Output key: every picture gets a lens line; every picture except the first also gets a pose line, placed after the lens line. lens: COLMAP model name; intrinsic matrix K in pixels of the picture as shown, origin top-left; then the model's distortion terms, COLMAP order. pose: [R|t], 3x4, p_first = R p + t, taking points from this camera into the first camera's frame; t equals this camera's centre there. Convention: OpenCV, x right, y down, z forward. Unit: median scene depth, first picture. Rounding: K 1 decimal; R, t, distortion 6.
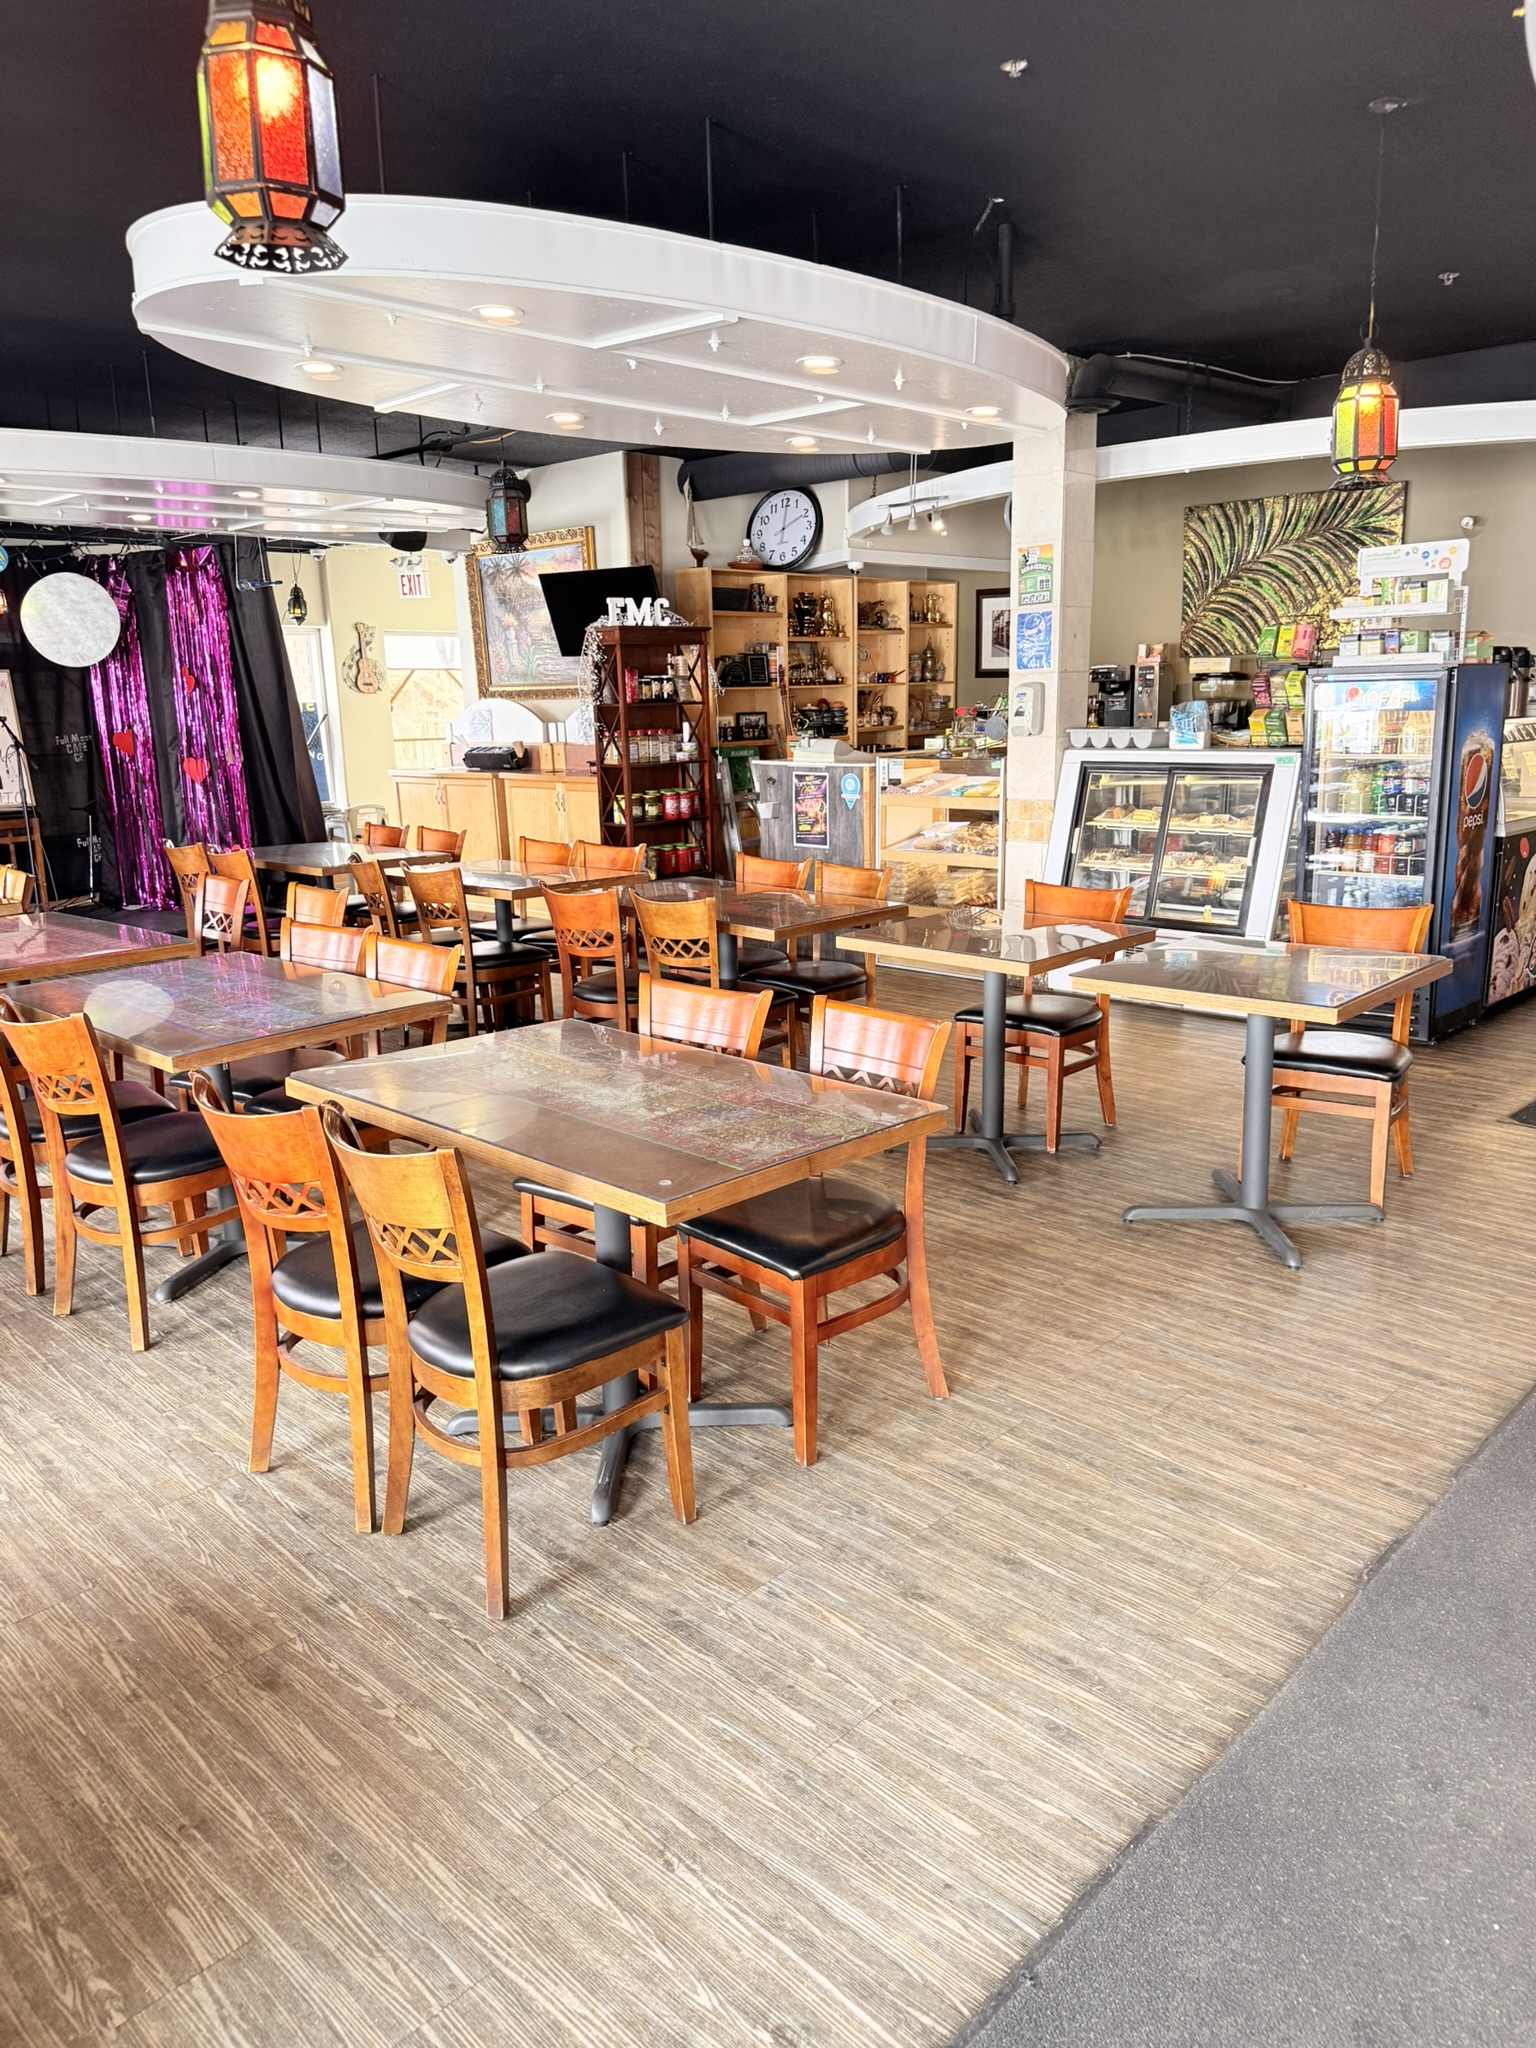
lens RADIAL K [[1449.4, 0, 775.0], [0, 1449.4, 1030.2], [0, 0, 1]] dist [0.048378, -0.058876]
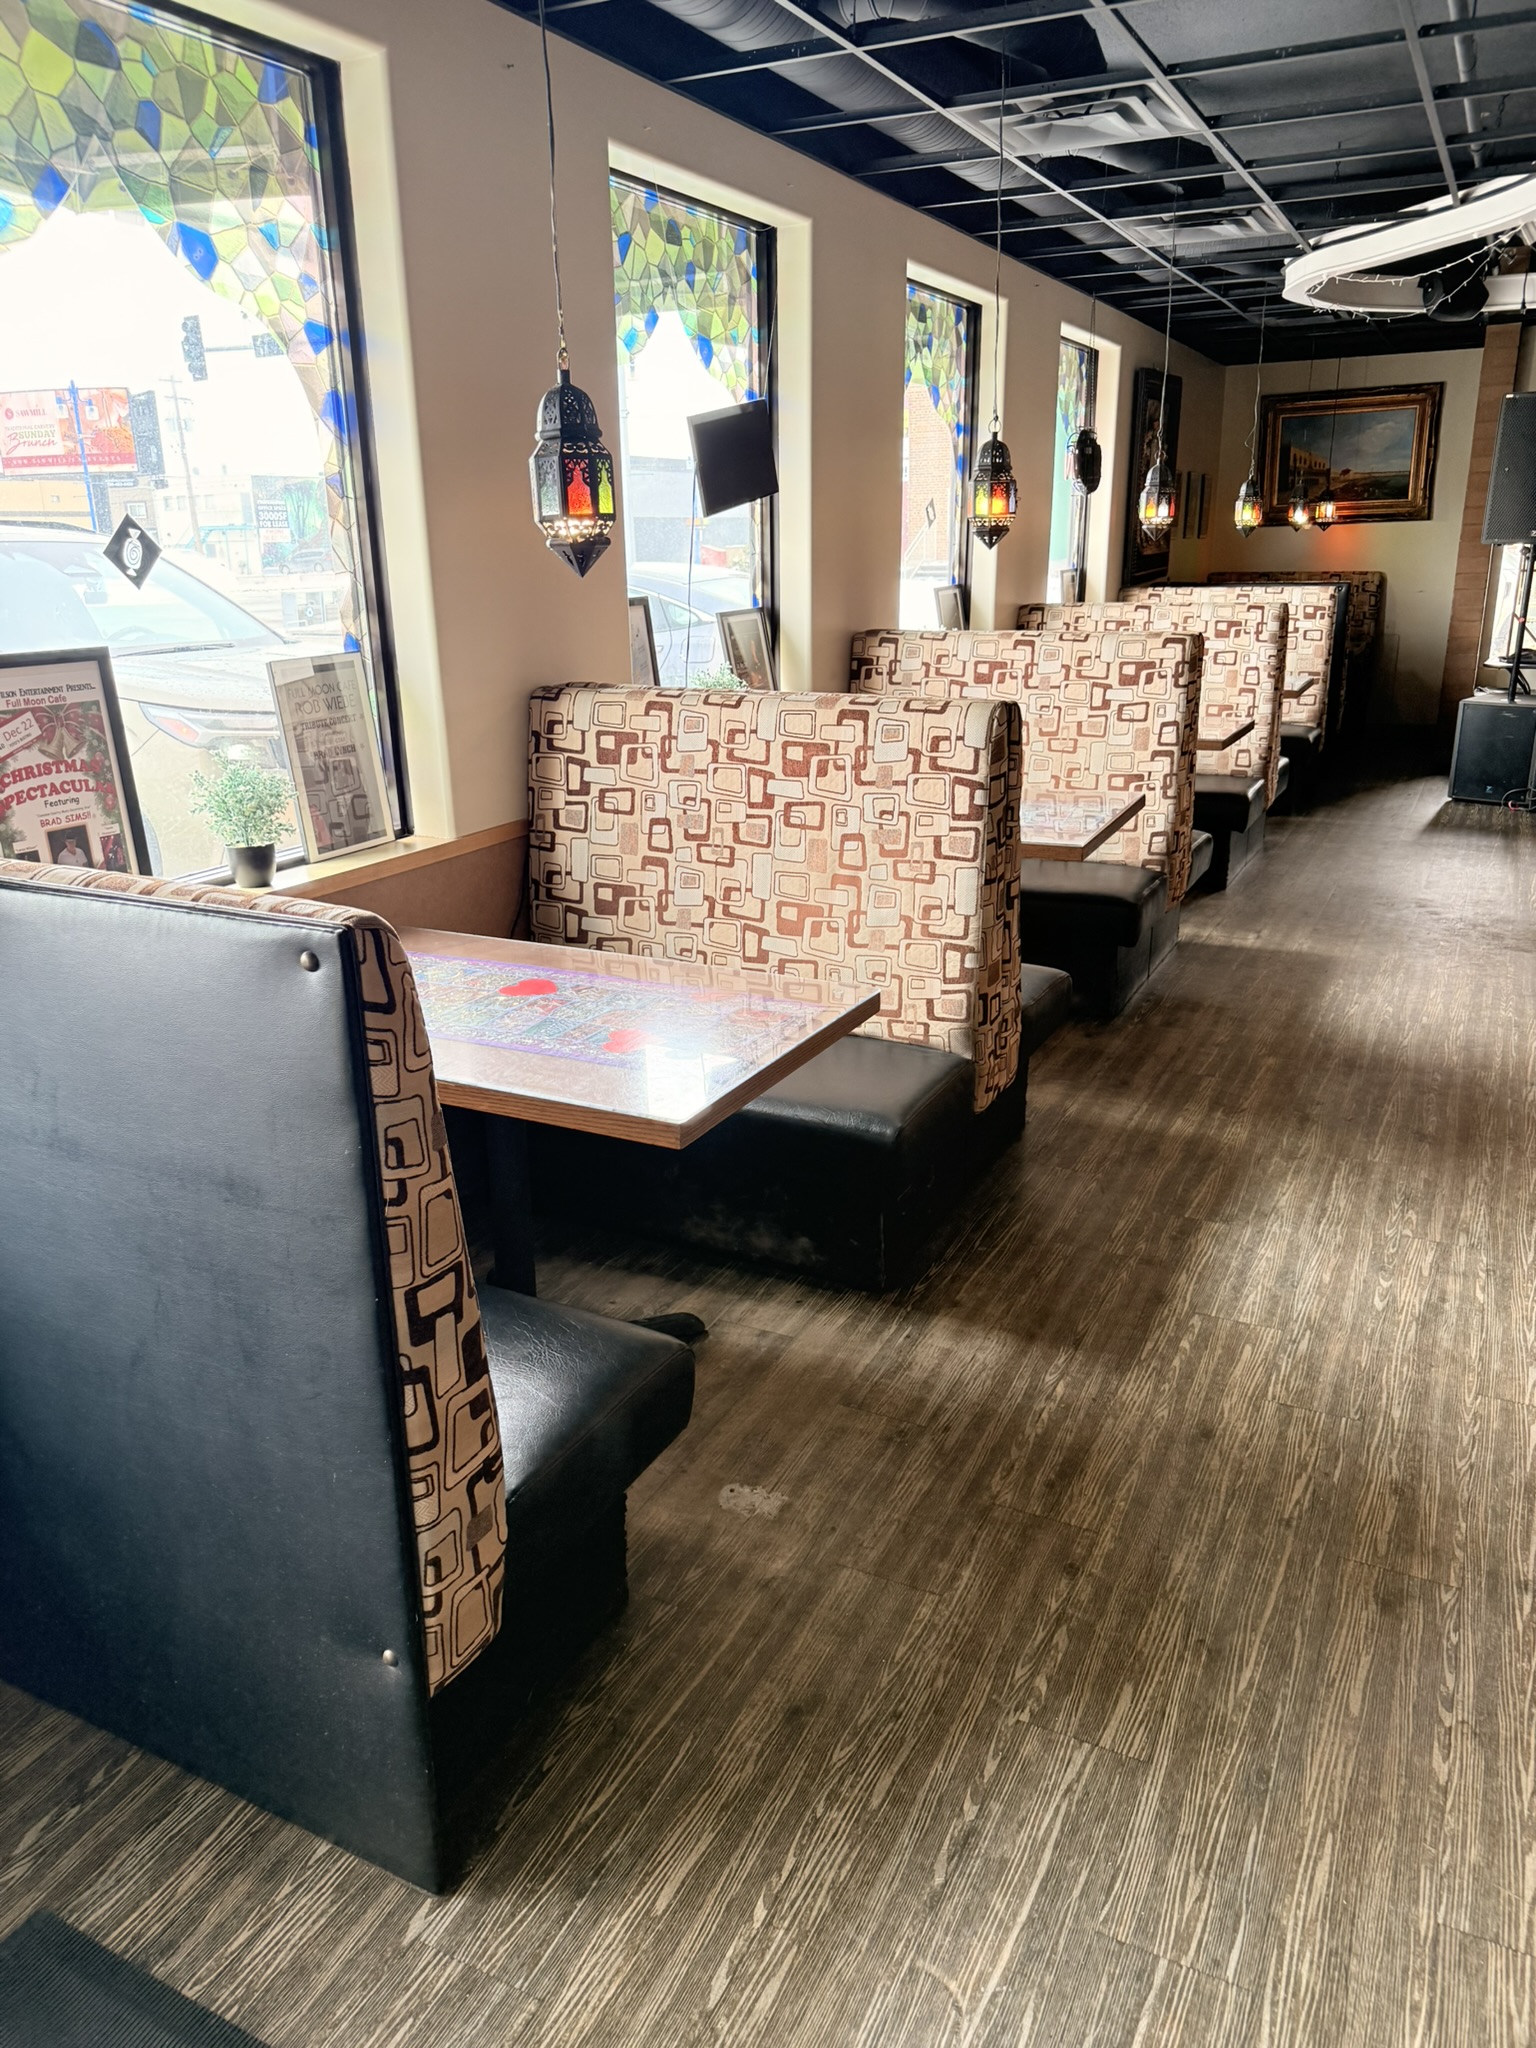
lens RADIAL K [[1449.4, 0, 779.1], [0, 1449.4, 1023.0], [0, 0, 1]] dist [0.048378, -0.058876]
pose [[0.309498, 0.317737, -0.896244, 0.158613], [-0.205477, 0.942601, 0.263215, -0.041196], [0.928434, 0.102693, 0.357021, 0.173784]]
